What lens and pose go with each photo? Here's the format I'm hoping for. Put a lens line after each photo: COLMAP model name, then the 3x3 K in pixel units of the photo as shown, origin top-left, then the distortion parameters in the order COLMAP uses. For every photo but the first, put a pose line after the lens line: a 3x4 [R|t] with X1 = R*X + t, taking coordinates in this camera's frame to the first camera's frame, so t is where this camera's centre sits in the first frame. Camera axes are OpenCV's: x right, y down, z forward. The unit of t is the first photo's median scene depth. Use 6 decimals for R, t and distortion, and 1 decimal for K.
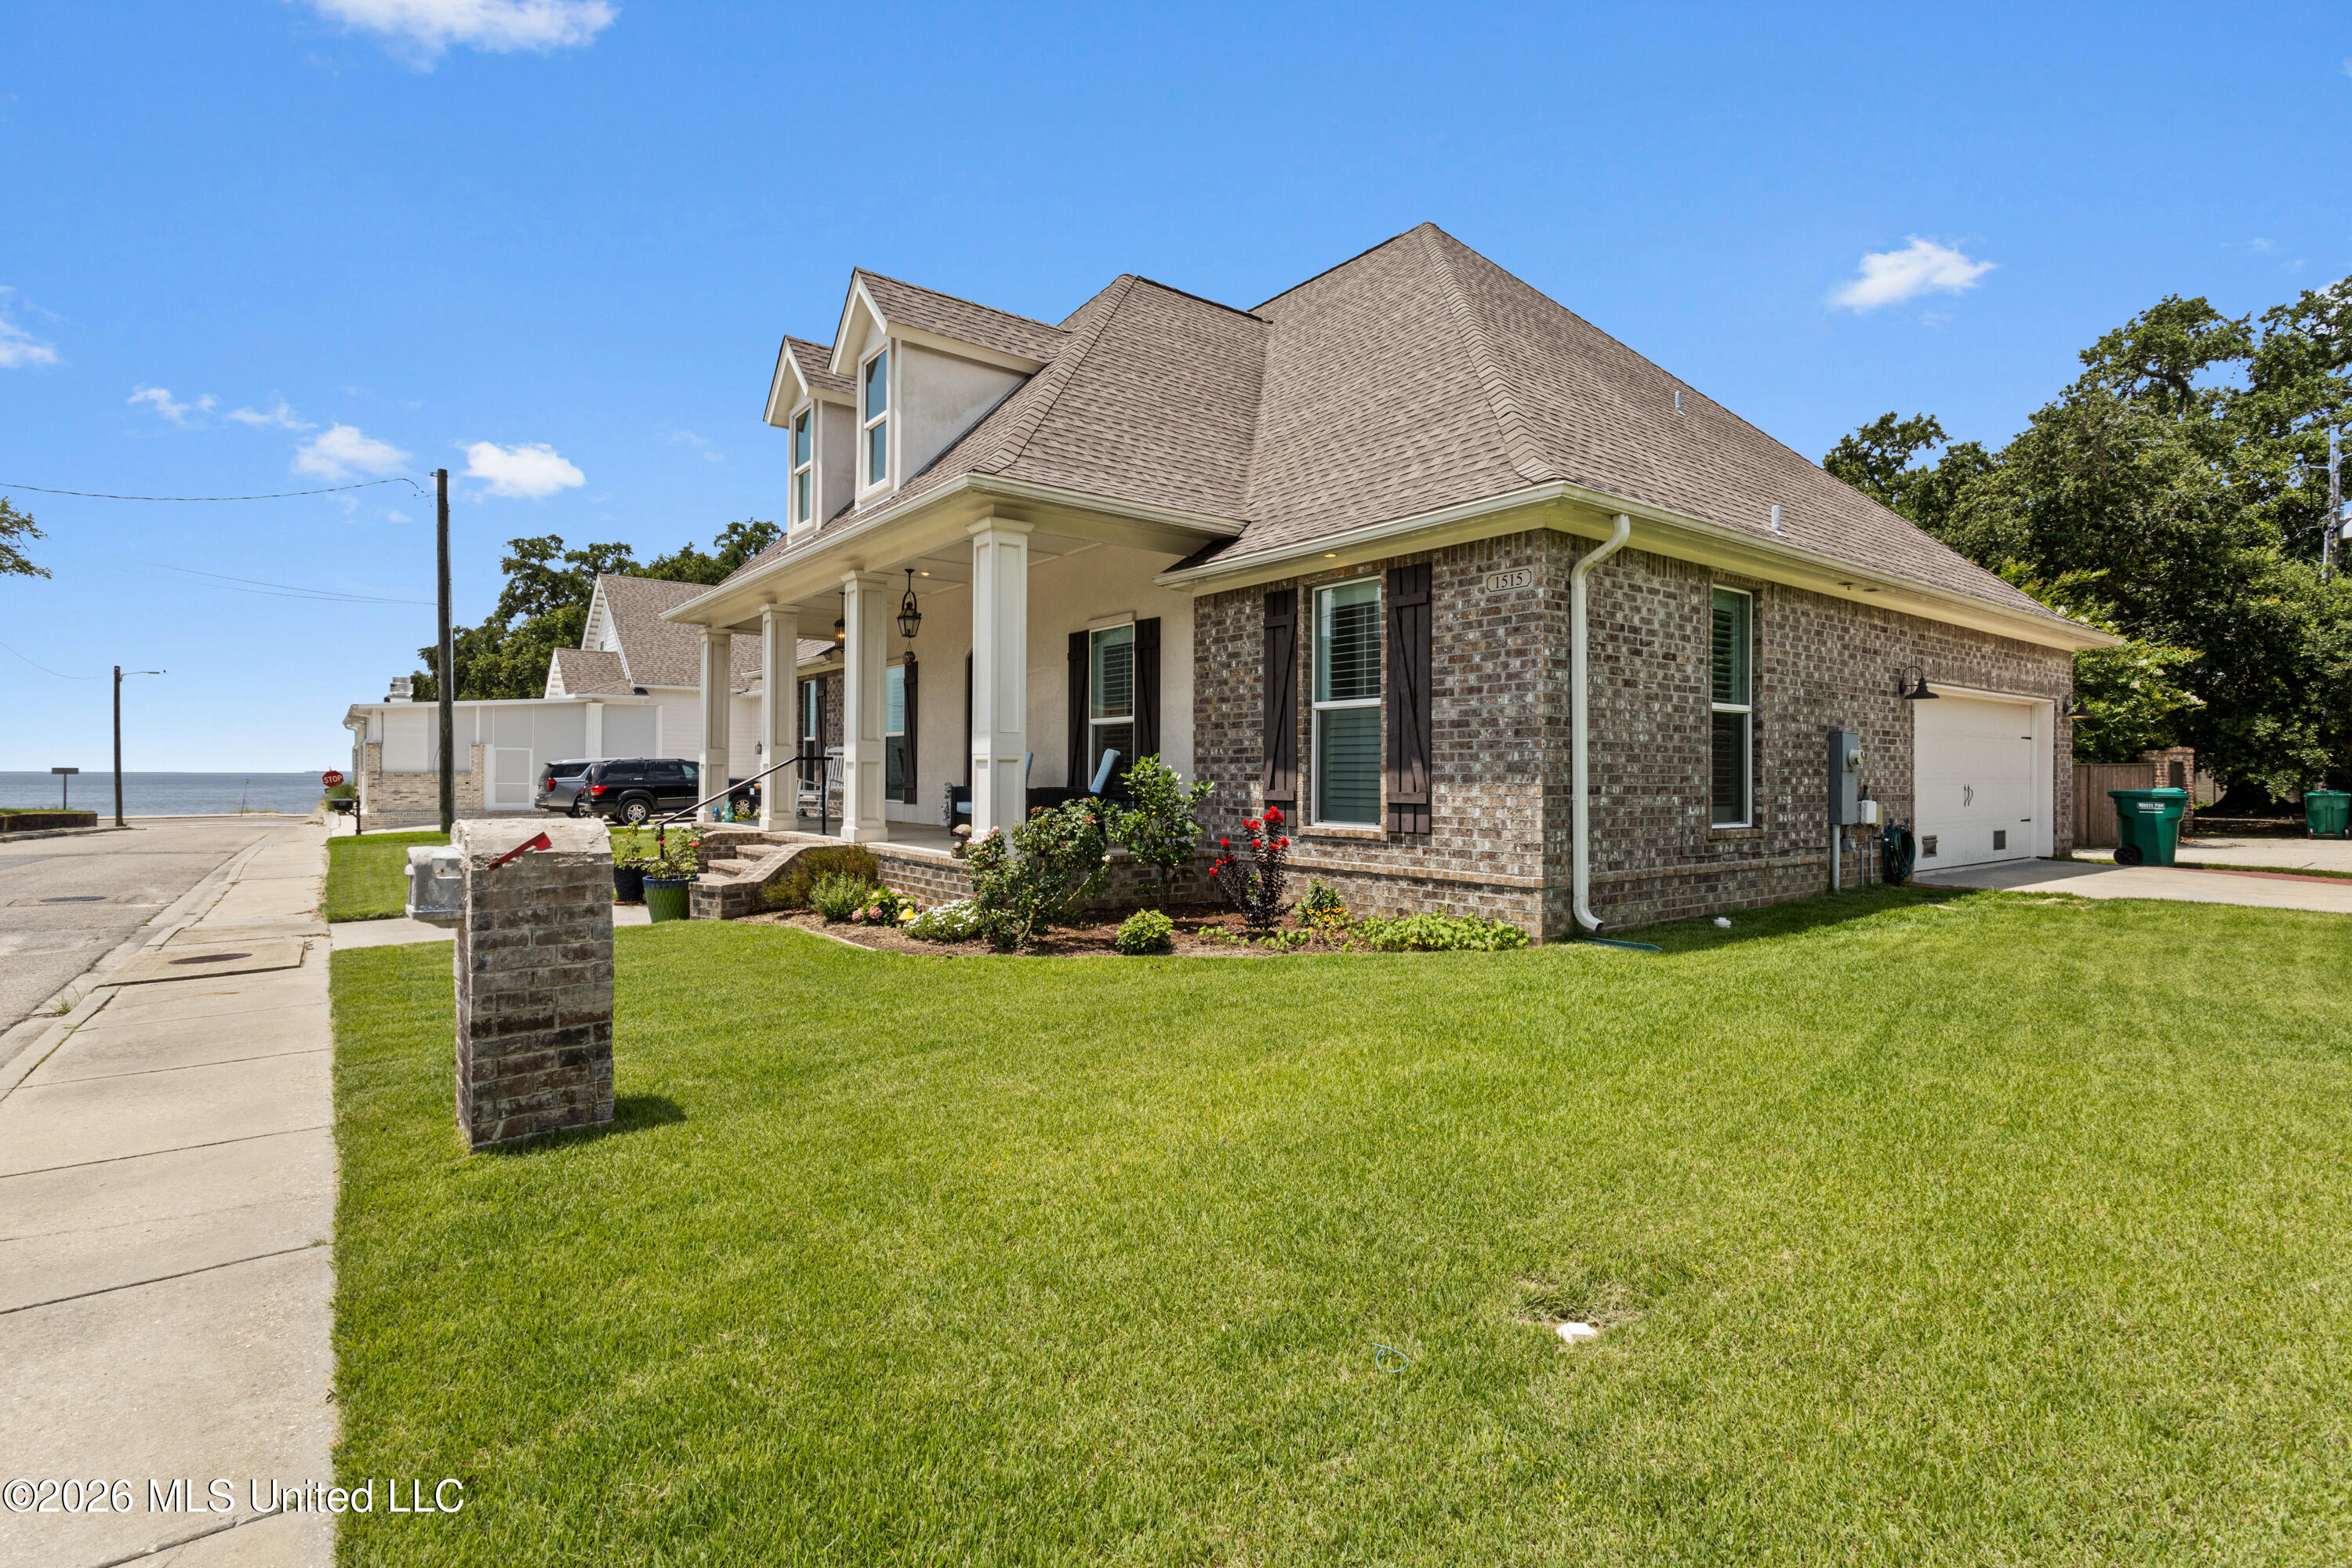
lens RADIAL K [[1109.1, 0, 1176.7], [0, 1109.1, 778.0], [0, 0, 1]] dist [0.001437, 0.001989]
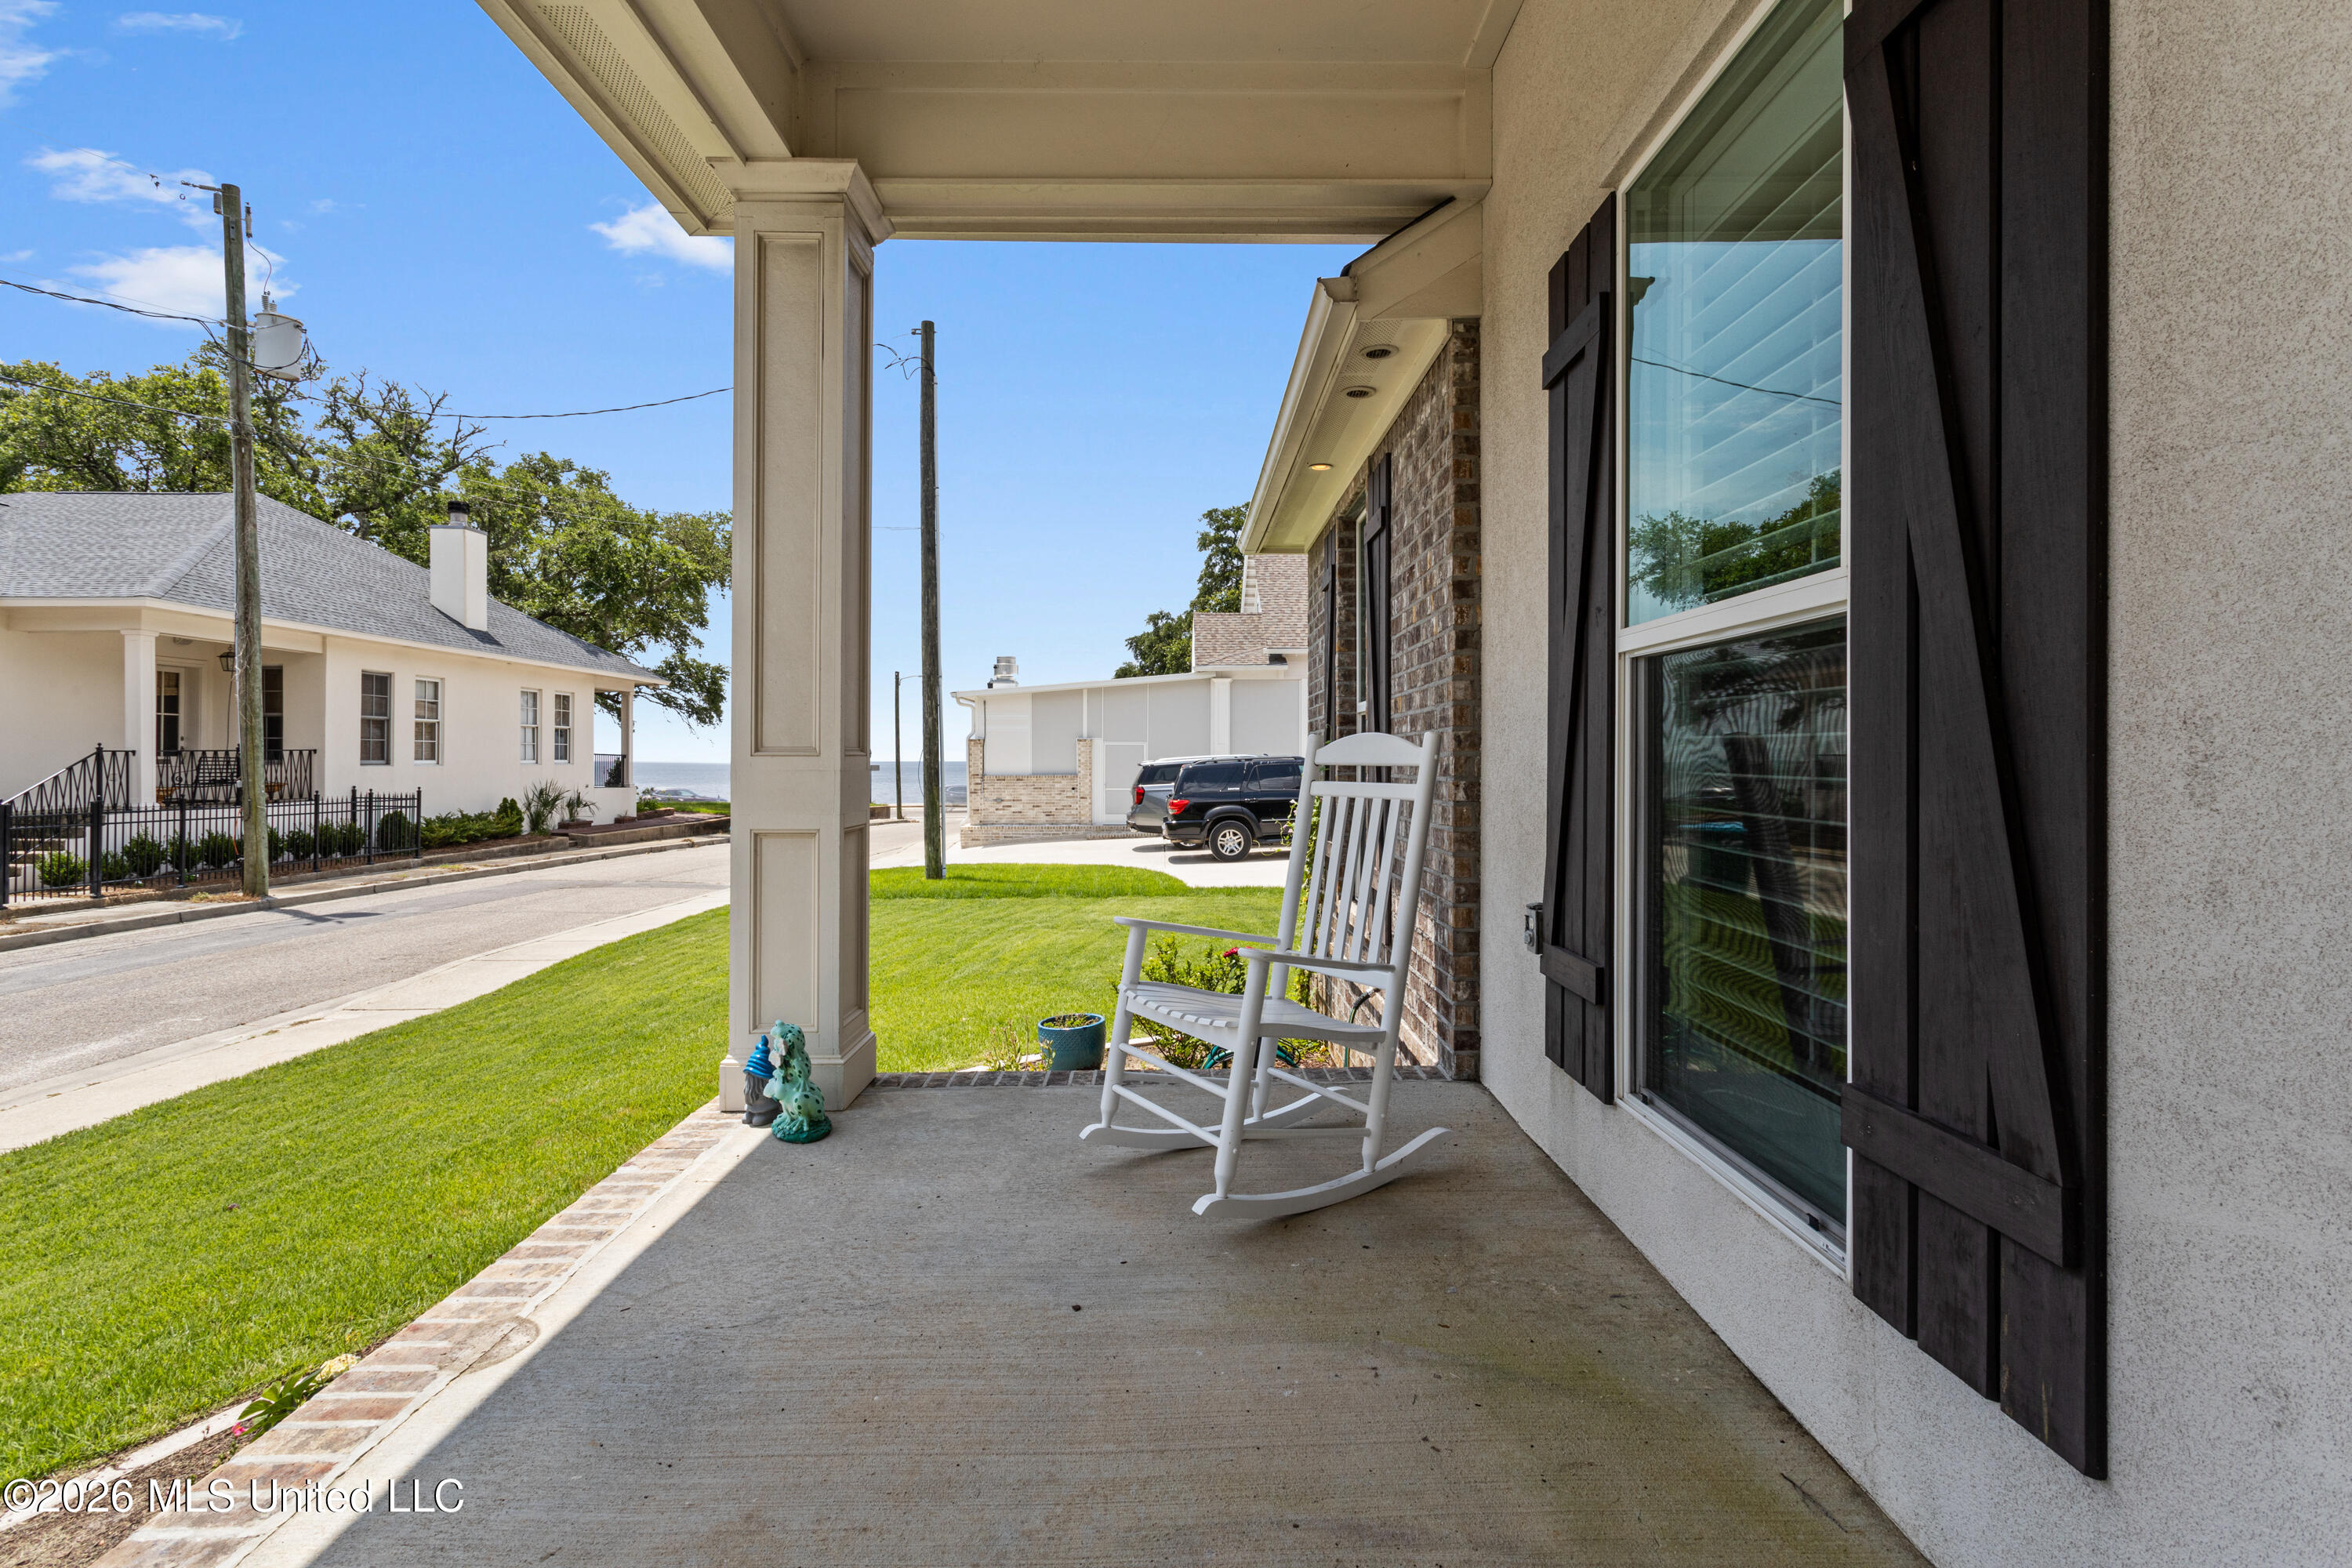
lens RADIAL K [[1109.1, 0, 1167.7], [0, 1109.1, 765.8], [0, 0, 1]] dist [0.001437, 0.001989]
pose [[0.791239, -0.003604, -0.611496, -0.104502], [0.004929, 0.999988, 0.000483, -0.010729], [0.611487, -0.003397, 0.791247, 0.396549]]
